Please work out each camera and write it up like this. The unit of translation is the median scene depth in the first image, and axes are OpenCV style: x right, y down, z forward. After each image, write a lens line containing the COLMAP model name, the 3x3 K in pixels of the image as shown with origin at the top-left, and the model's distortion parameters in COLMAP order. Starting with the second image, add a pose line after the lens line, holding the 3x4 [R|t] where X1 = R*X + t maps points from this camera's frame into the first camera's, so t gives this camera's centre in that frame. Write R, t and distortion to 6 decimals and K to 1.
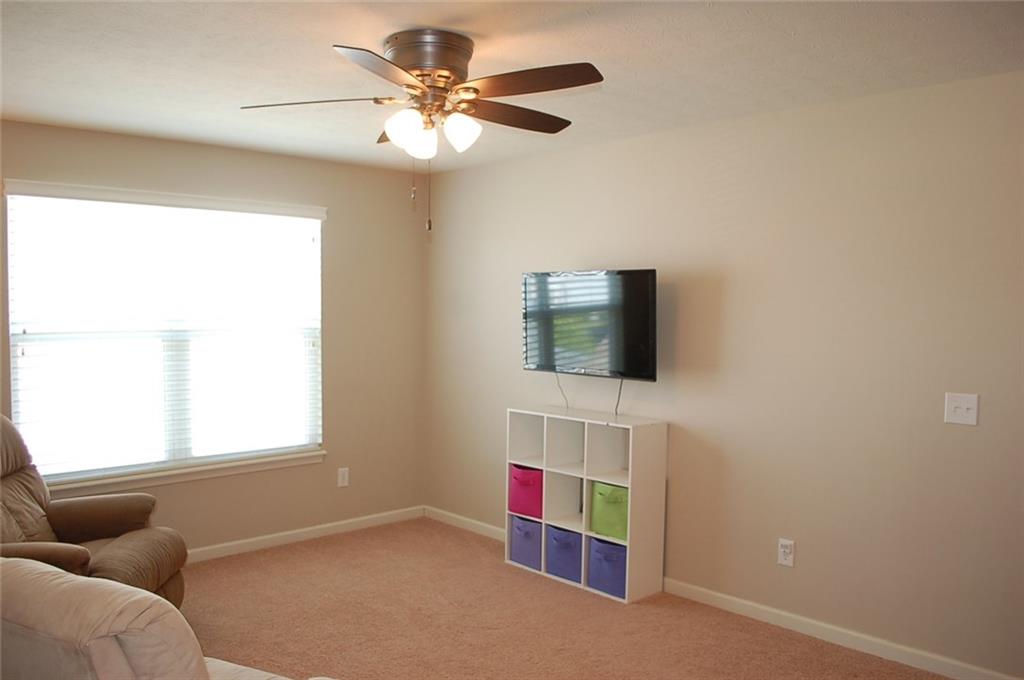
lens RADIAL K [[805.9, 0, 512.0], [0, 805.9, 340.0], [0, 0, 1]] dist [-0.010567, -0.081321]
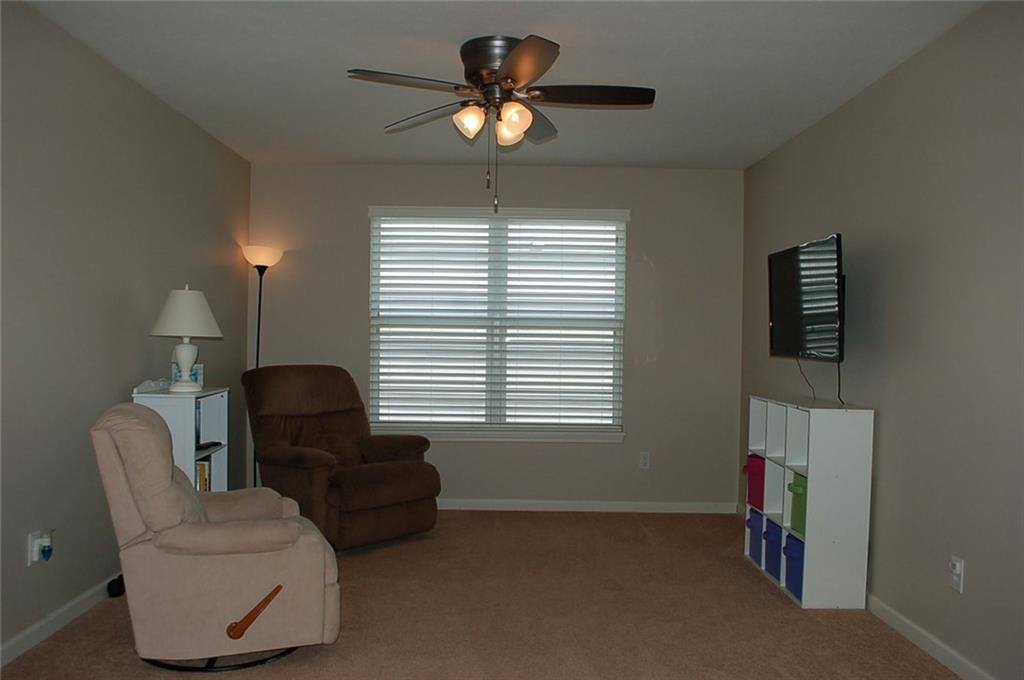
lens RADIAL K [[805.9, 0, 512.0], [0, 805.9, 340.0], [0, 0, 1]] dist [-0.010567, -0.081321]
pose [[0.741525, 0.014348, -0.670772, 0.474030], [-0.051502, 0.998039, -0.035585, 0.073656], [0.668946, 0.060934, 0.740810, 0.093688]]
